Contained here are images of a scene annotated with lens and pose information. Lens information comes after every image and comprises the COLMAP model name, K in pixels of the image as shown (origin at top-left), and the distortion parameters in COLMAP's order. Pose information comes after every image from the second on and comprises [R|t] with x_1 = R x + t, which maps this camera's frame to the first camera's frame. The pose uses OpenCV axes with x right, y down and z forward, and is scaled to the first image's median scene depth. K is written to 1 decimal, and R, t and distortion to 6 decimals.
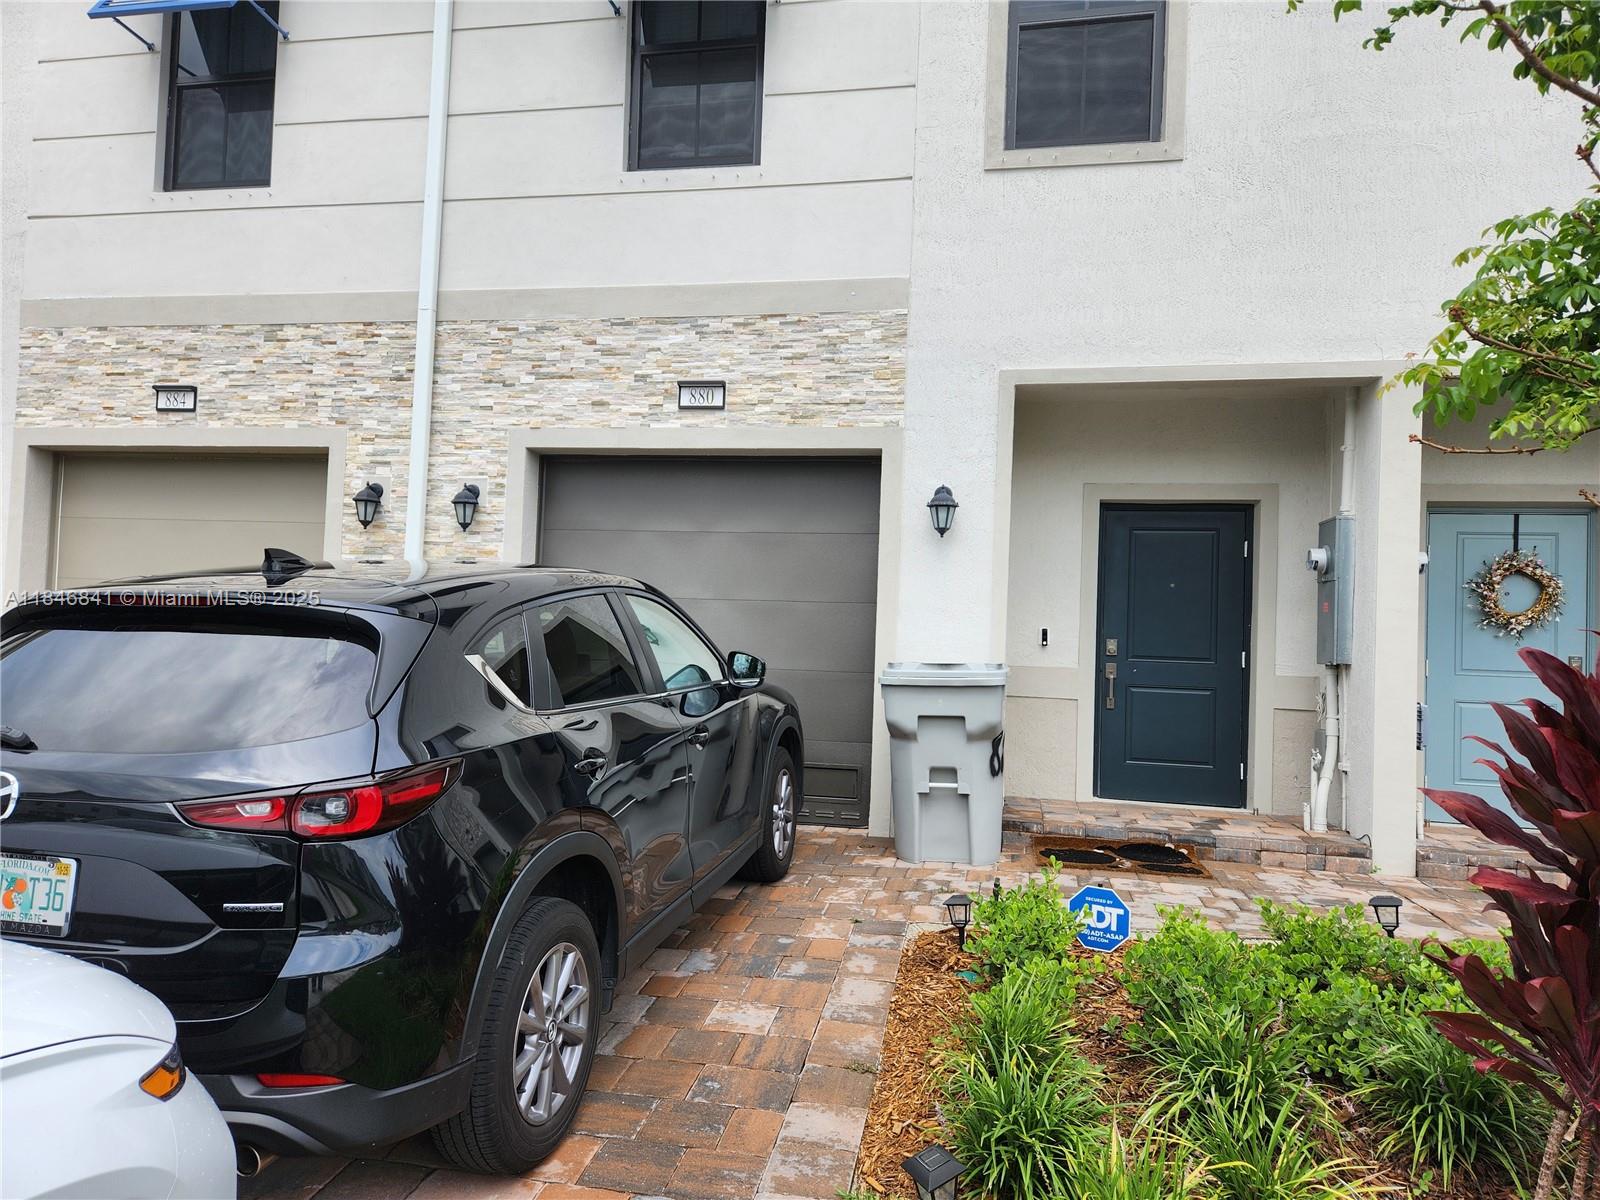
lens RADIAL K [[1073.6, 0, 803.0], [0, 1073.6, 597.7], [0, 0, 1]] dist [0.083608, -0.069400]
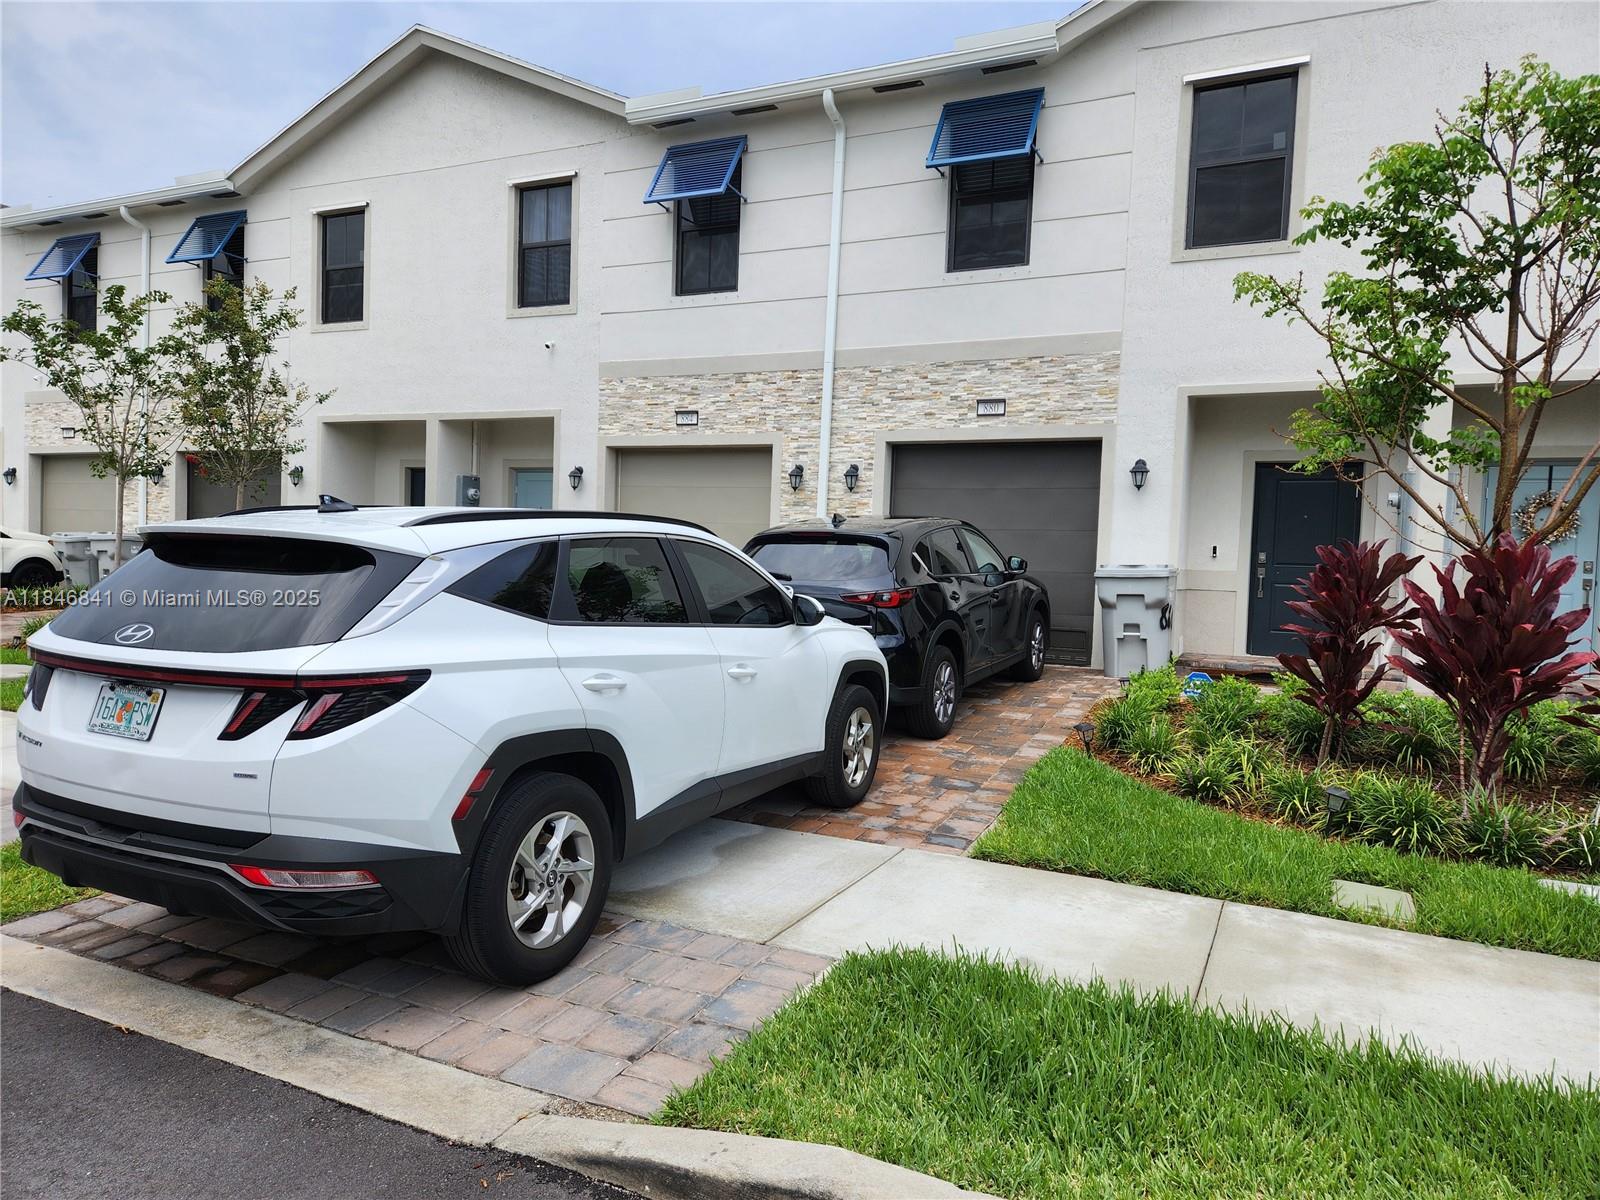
lens RADIAL K [[1073.6, 0, 792.4], [0, 1073.6, 610.8], [0, 0, 1]] dist [0.083608, -0.069400]
pose [[0.967853, 0.009714, -0.251329, 0.031330], [0.009627, 0.997091, 0.075611, -0.002607], [0.251332, -0.075600, 0.964944, -0.708641]]
